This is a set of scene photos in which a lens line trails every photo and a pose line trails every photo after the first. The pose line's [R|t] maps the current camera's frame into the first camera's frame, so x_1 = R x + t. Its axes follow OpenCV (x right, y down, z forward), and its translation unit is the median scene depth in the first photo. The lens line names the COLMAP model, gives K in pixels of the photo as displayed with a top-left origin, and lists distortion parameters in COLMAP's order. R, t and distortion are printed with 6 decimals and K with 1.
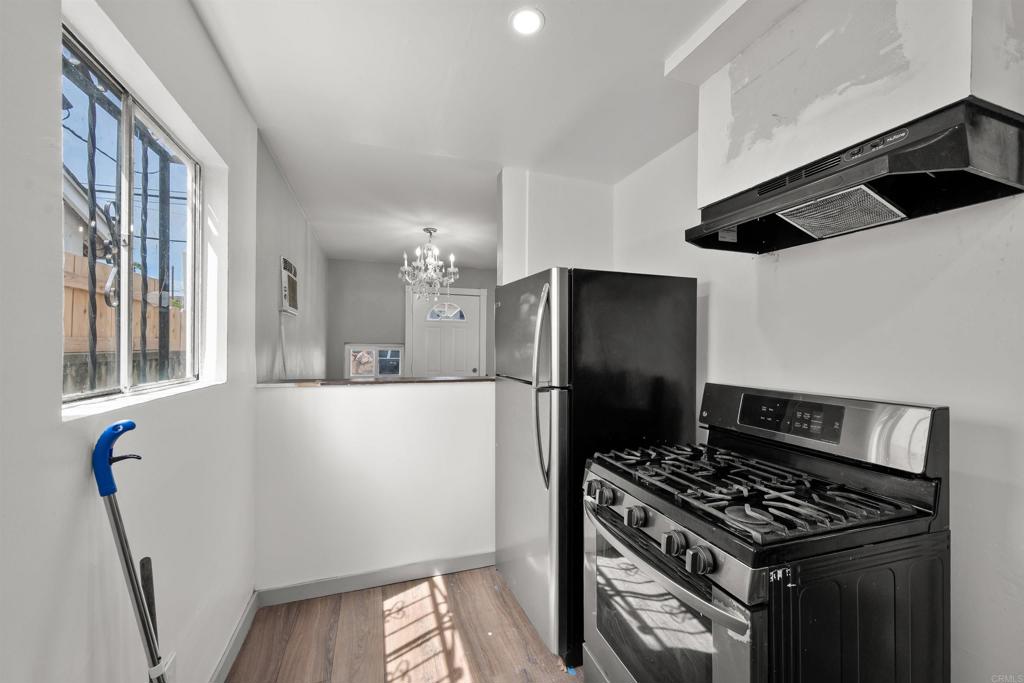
lens RADIAL K [[405.5, 0, 511.7], [0, 405.5, 344.8], [0, 0, 1]] dist [-0.001378, -0.000156]
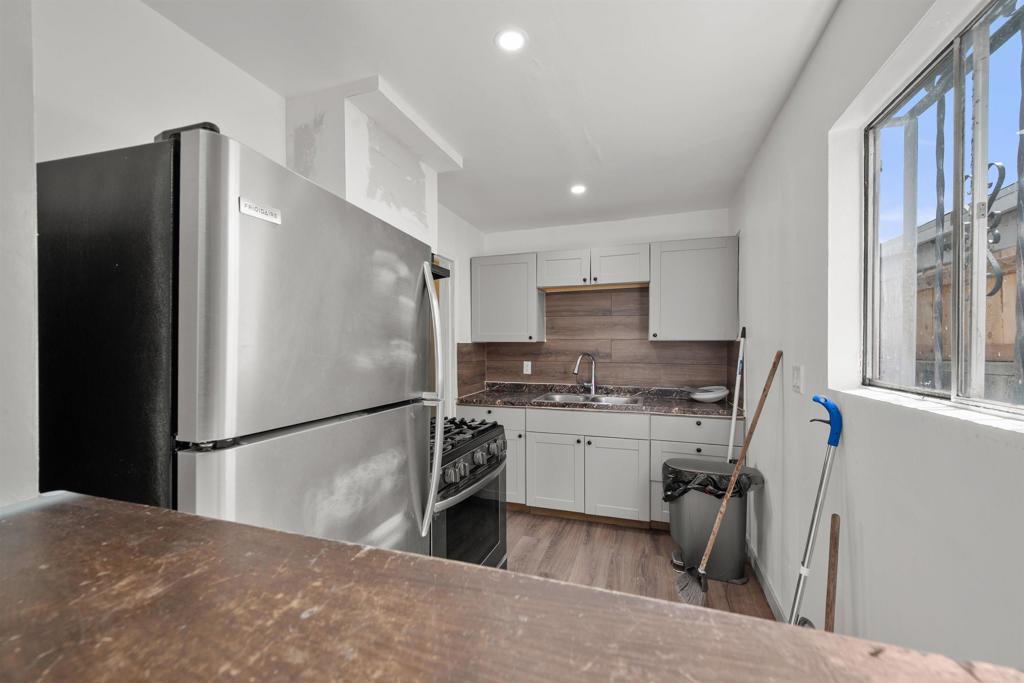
lens RADIAL K [[405.5, 0, 508.3], [0, 405.5, 347.6], [0, 0, 1]] dist [-0.001378, -0.000156]
pose [[-0.791078, -0.007281, 0.611671, -0.653502], [-0.007964, 0.999967, 0.001602, 0.004448], [-0.611663, -0.003604, -0.791110, 1.985006]]
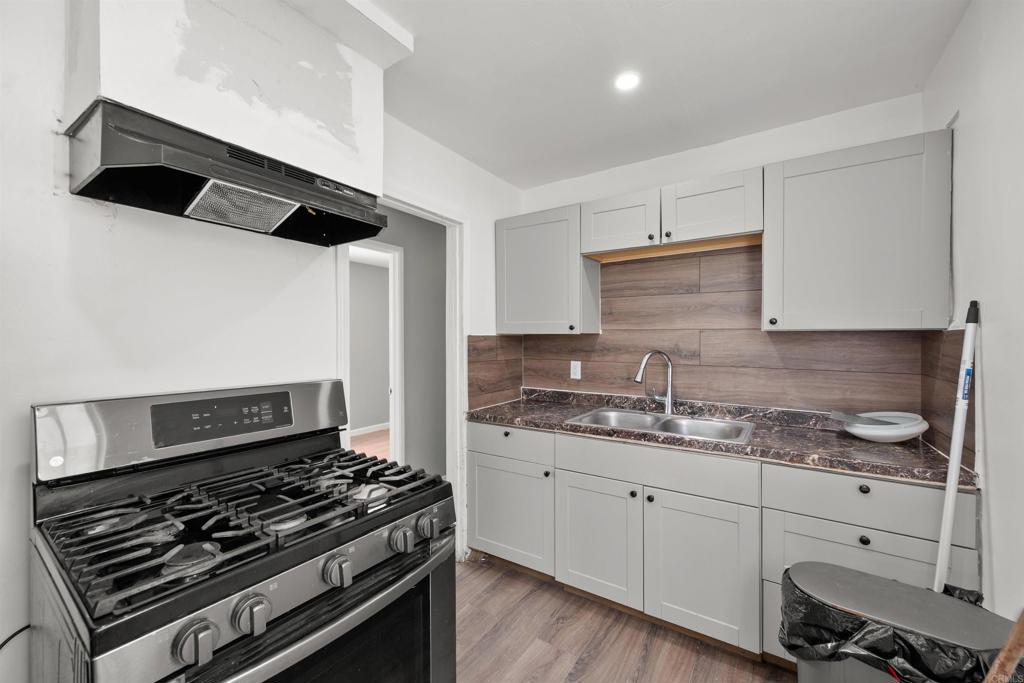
lens RADIAL K [[405.5, 0, 514.2], [0, 405.5, 338.1], [0, 0, 1]] dist [-0.001378, -0.000156]
pose [[-0.611466, -0.002183, 0.791268, -0.431347], [-0.010024, 0.999937, -0.004988, 0.002078], [-0.791207, -0.010981, -0.611449, 1.113400]]
